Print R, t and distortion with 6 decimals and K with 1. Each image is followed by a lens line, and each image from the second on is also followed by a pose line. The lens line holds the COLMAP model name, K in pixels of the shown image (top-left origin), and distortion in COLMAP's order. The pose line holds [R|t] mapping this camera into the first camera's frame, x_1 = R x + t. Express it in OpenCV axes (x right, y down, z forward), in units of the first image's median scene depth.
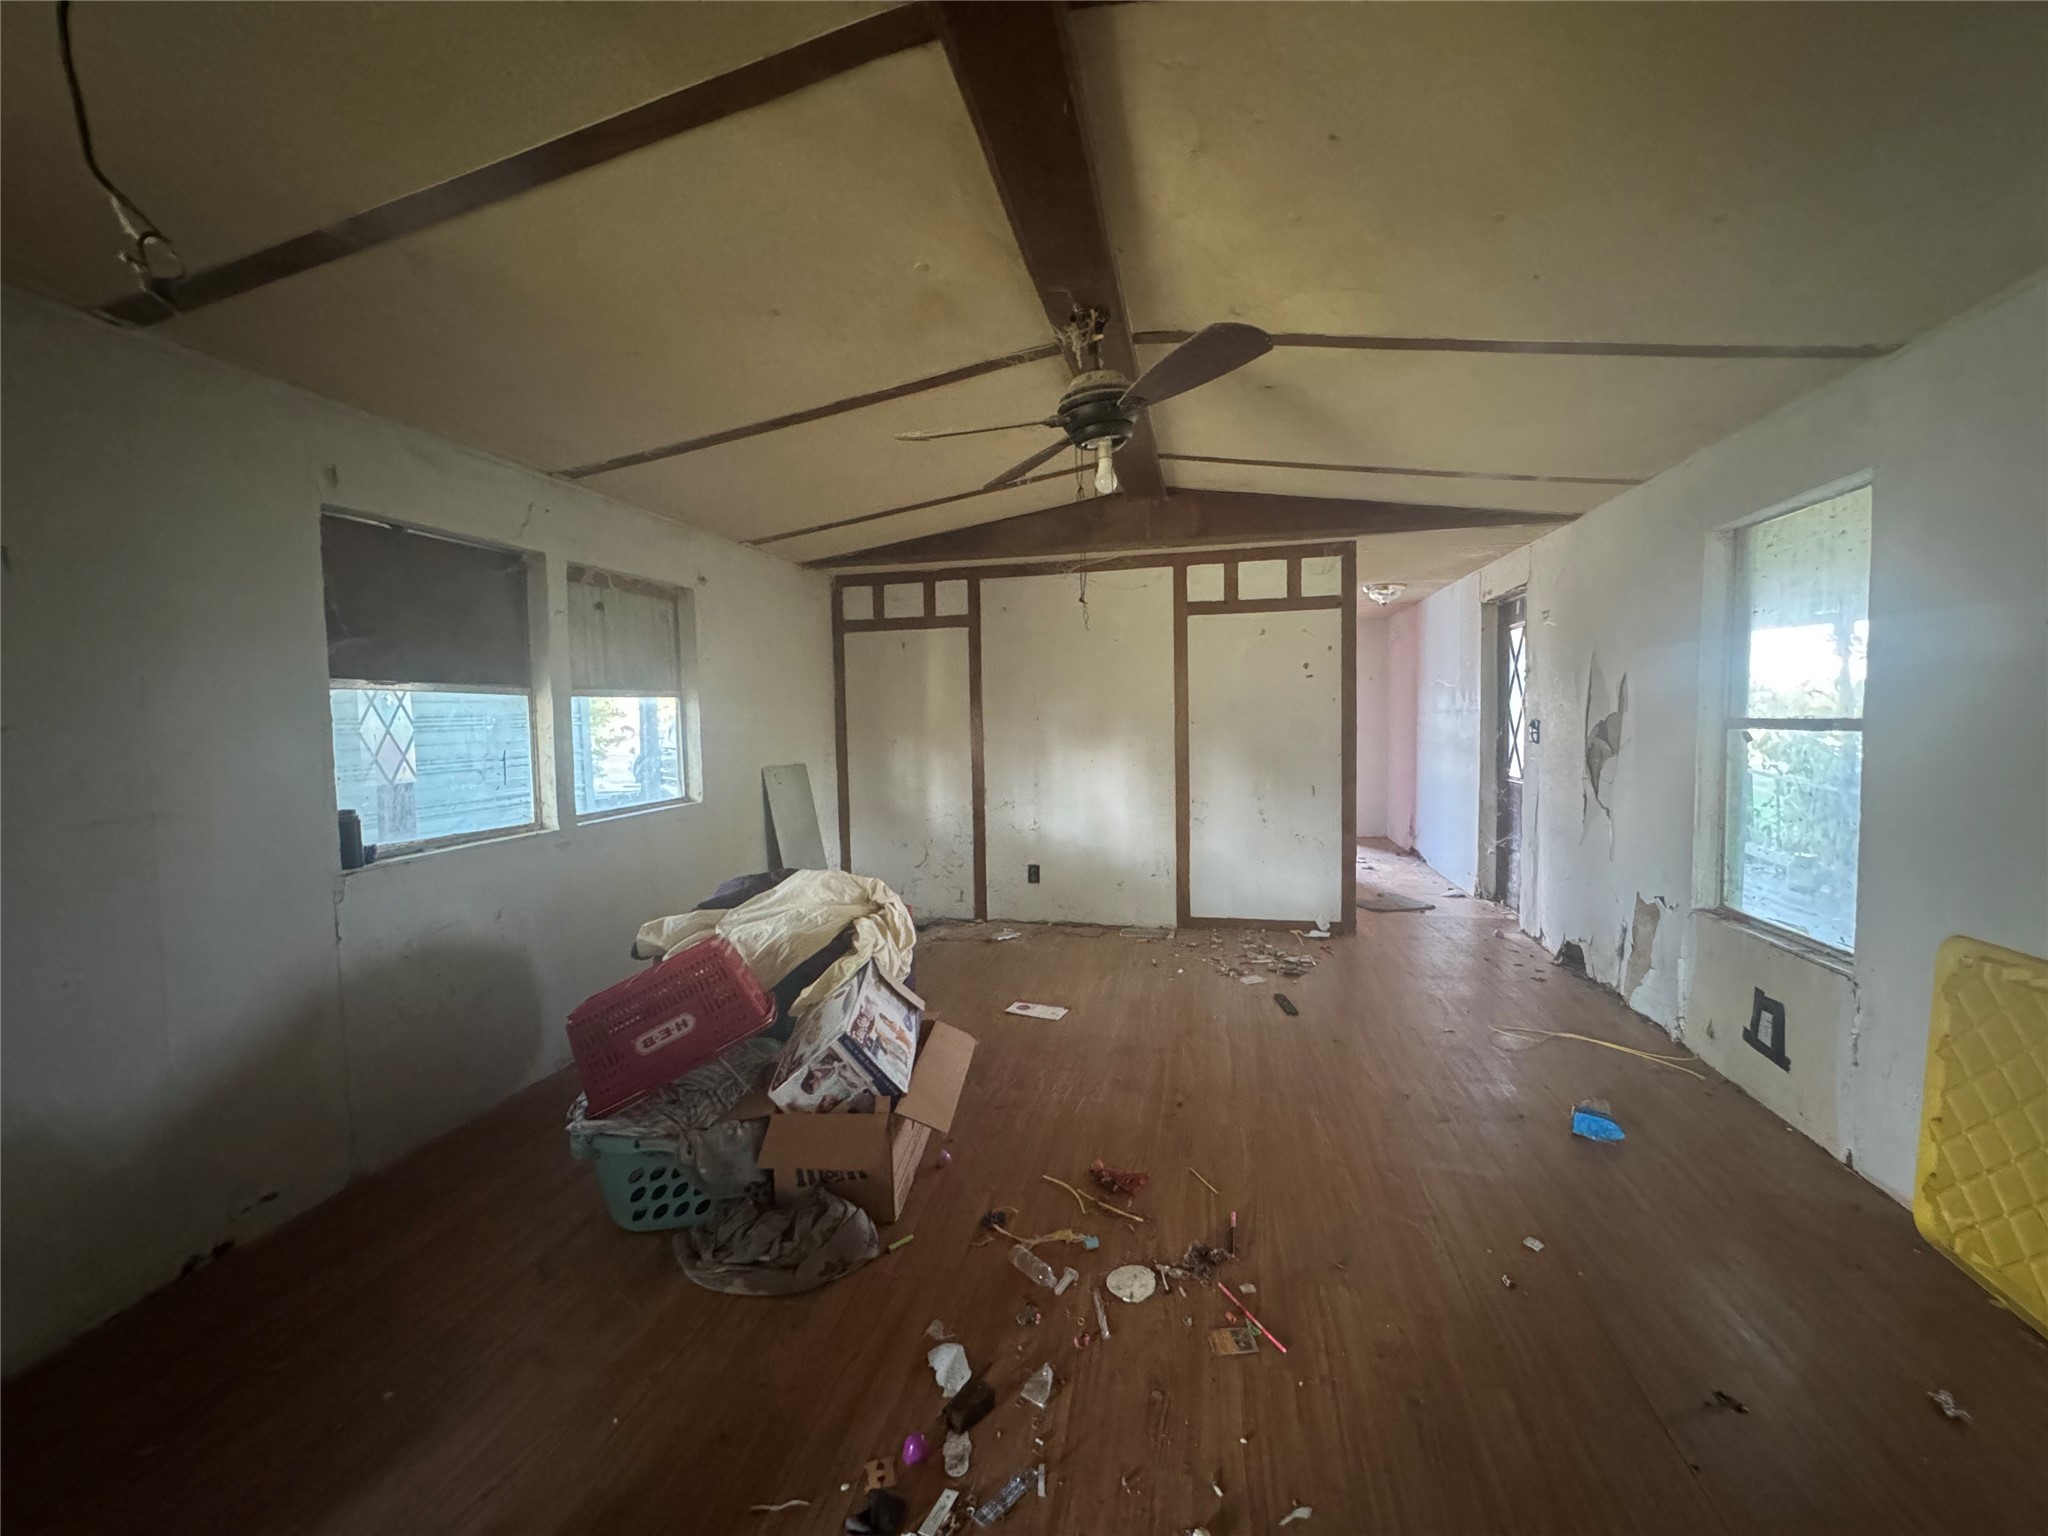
lens RADIAL K [[818.3, 0, 1022.6], [0, 818.3, 768.0], [0, 0, 1]] dist [-0.002320, 0.000349]
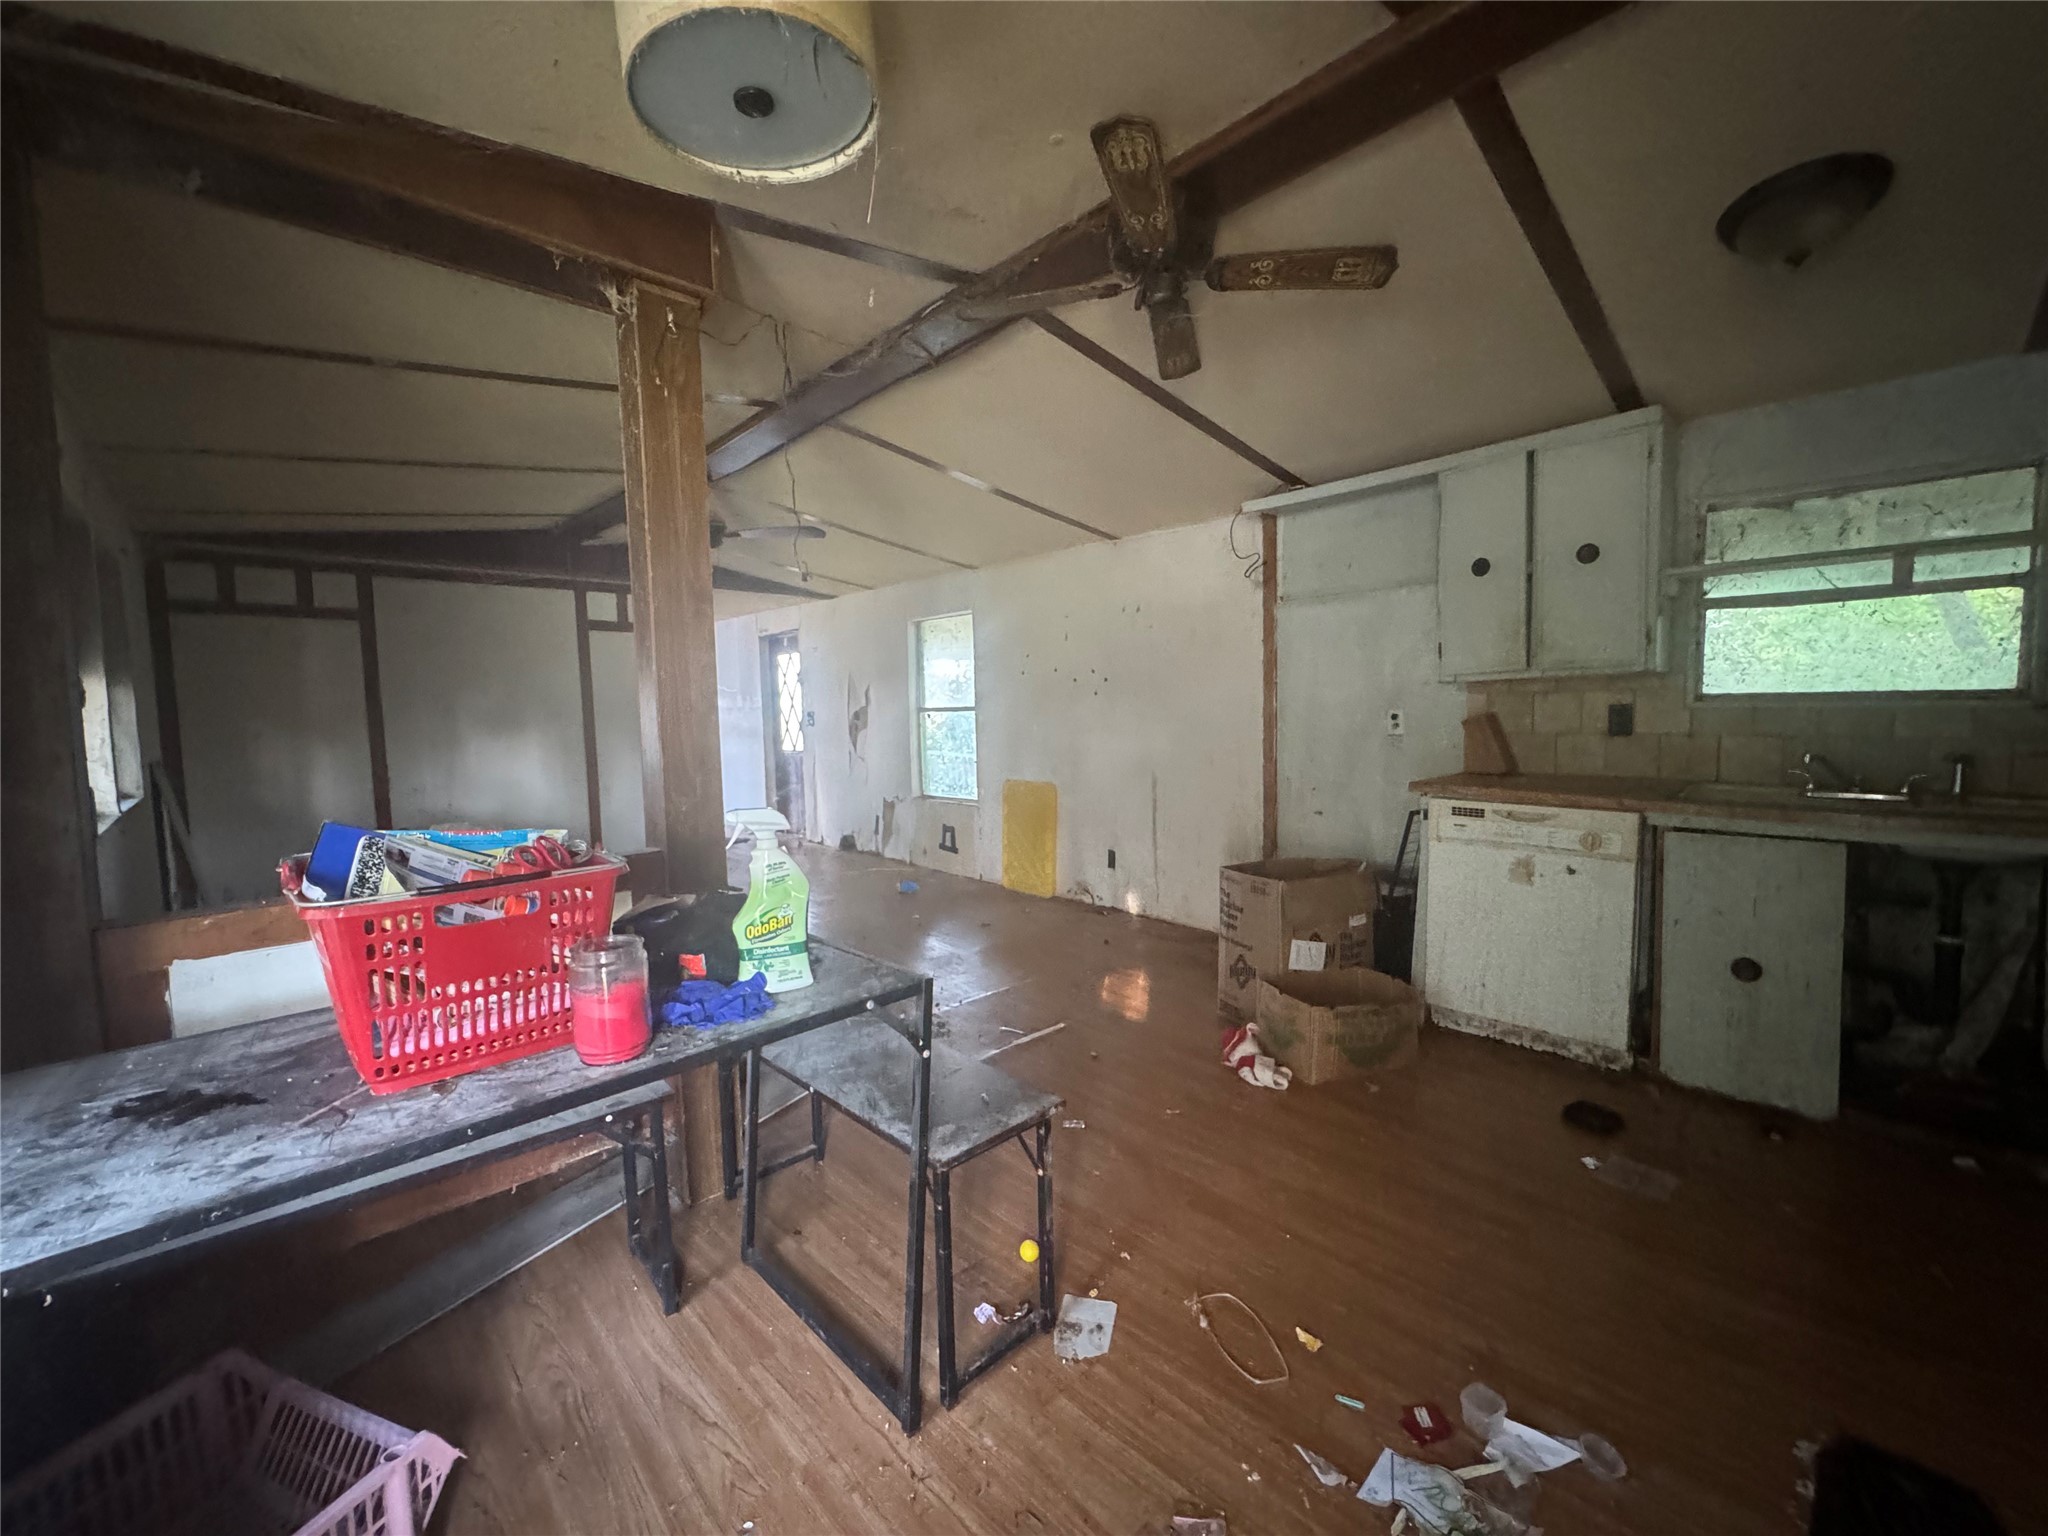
lens RADIAL K [[818.3, 0, 1022.6], [0, 818.3, 768.0], [0, 0, 1]] dist [-0.002320, 0.000349]
pose [[0.550812, -0.053459, 0.832916, -0.627186], [0.061636, 0.997827, 0.023283, 0.050639], [-0.832351, 0.038513, 0.552910, -0.329106]]
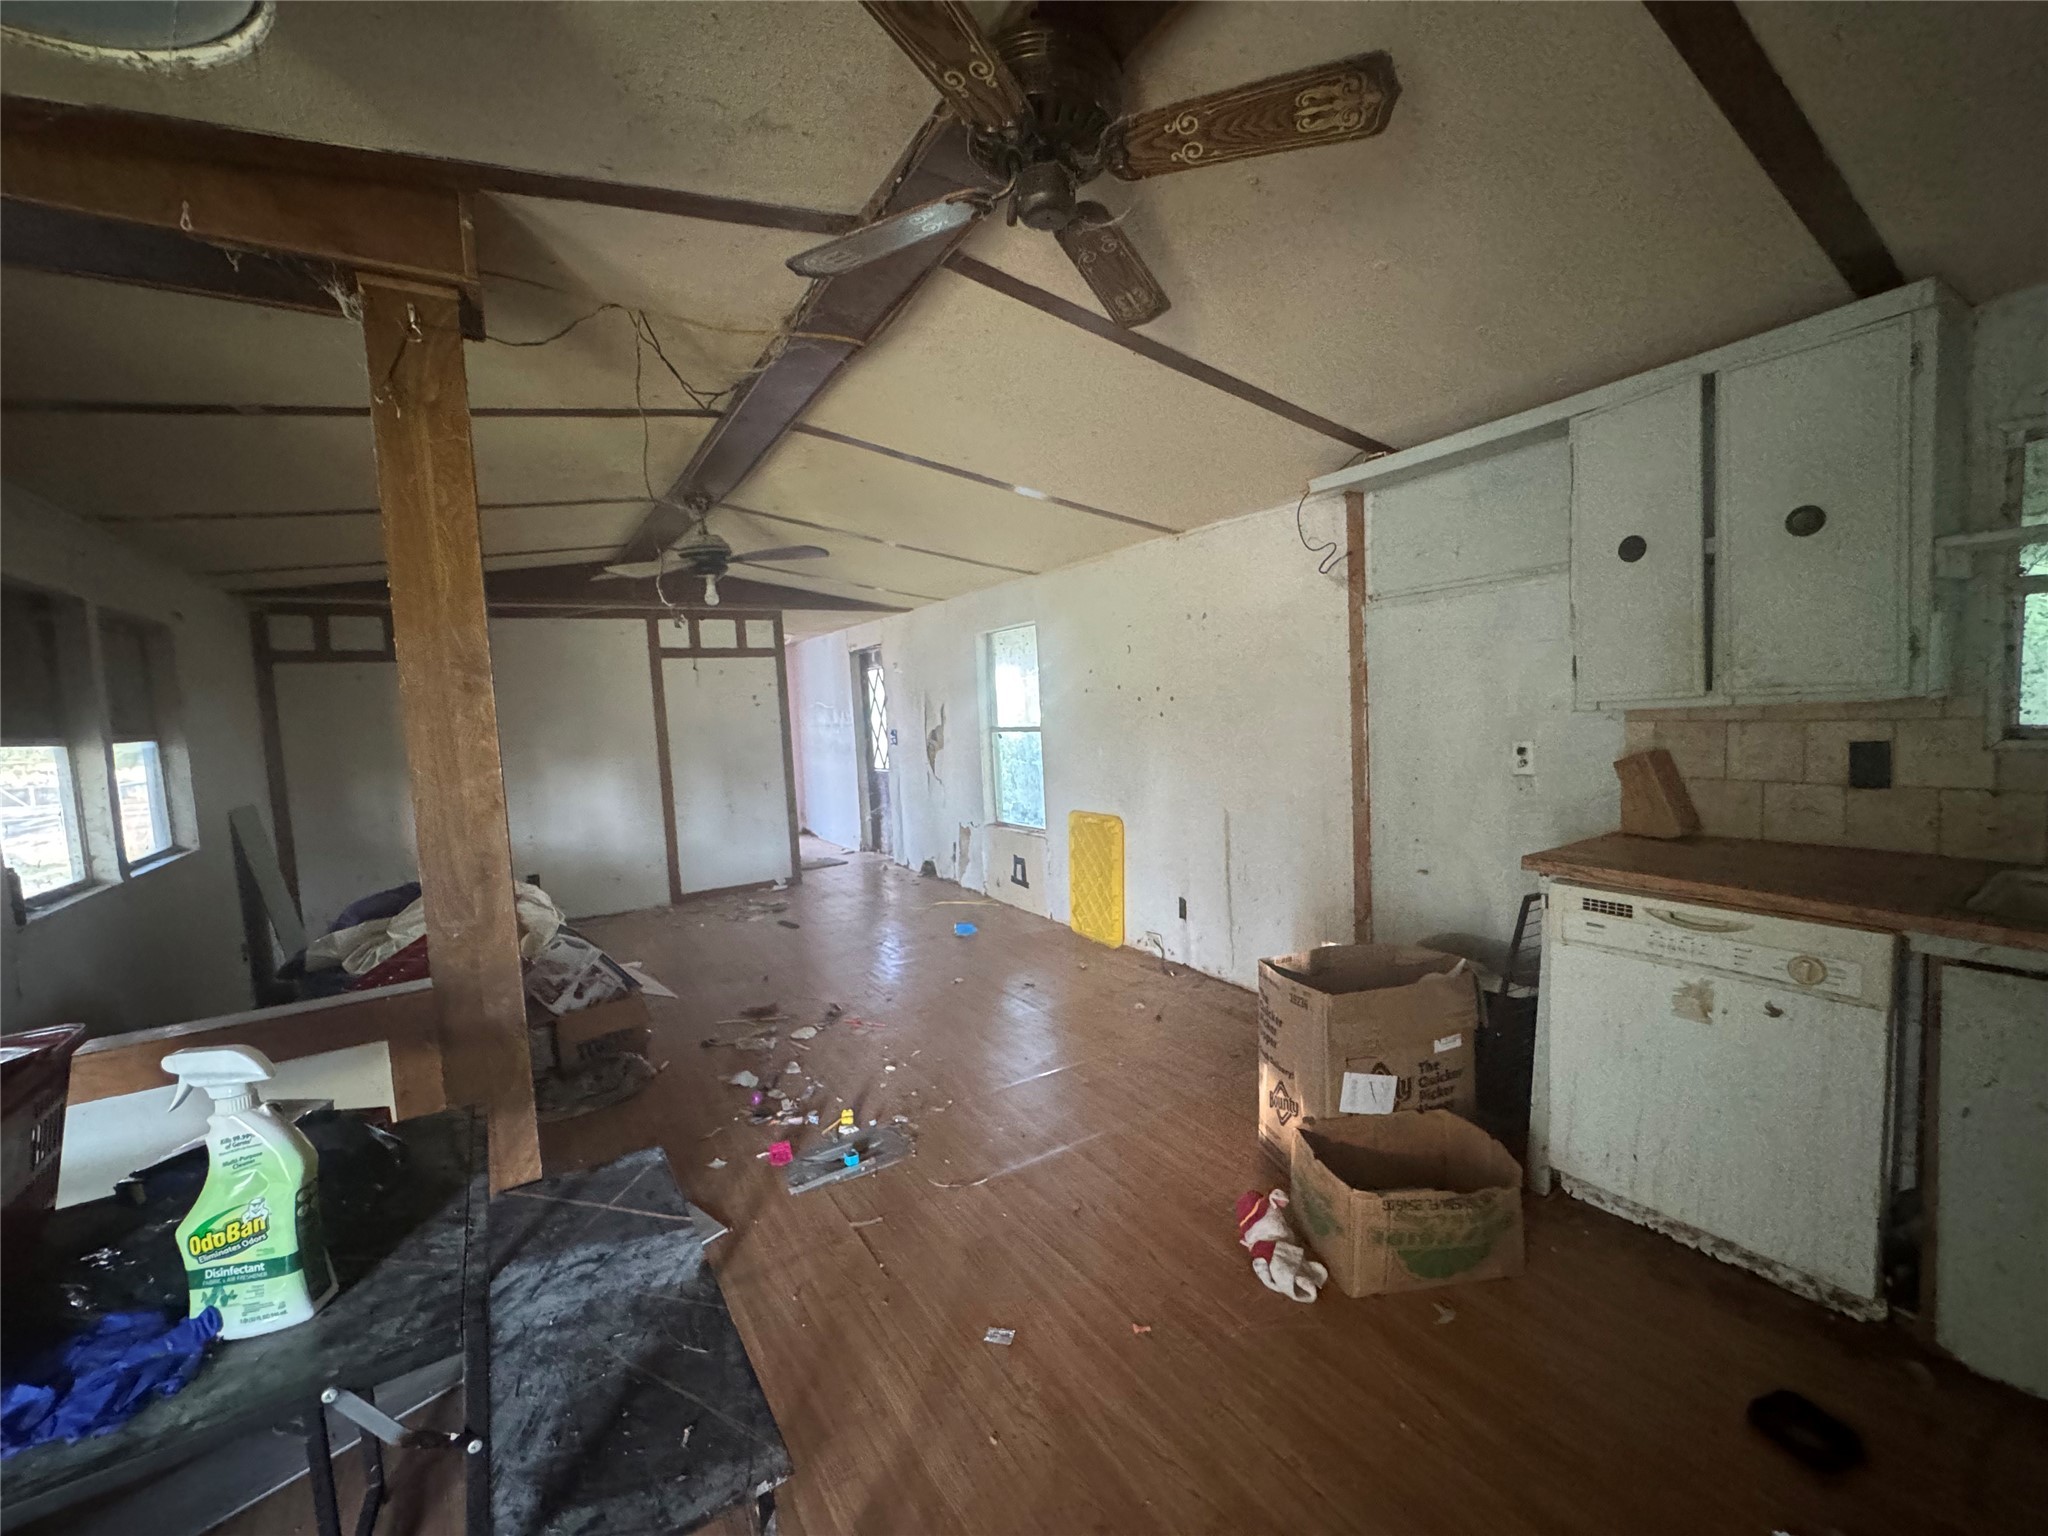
lens RADIAL K [[818.3, 0, 1022.6], [0, 818.3, 768.0], [0, 0, 1]] dist [-0.002320, 0.000349]
pose [[0.701646, -0.069542, 0.709124, -0.398521], [0.079639, 0.996644, 0.018938, 0.005560], [-0.708061, 0.043186, 0.704829, -0.360163]]
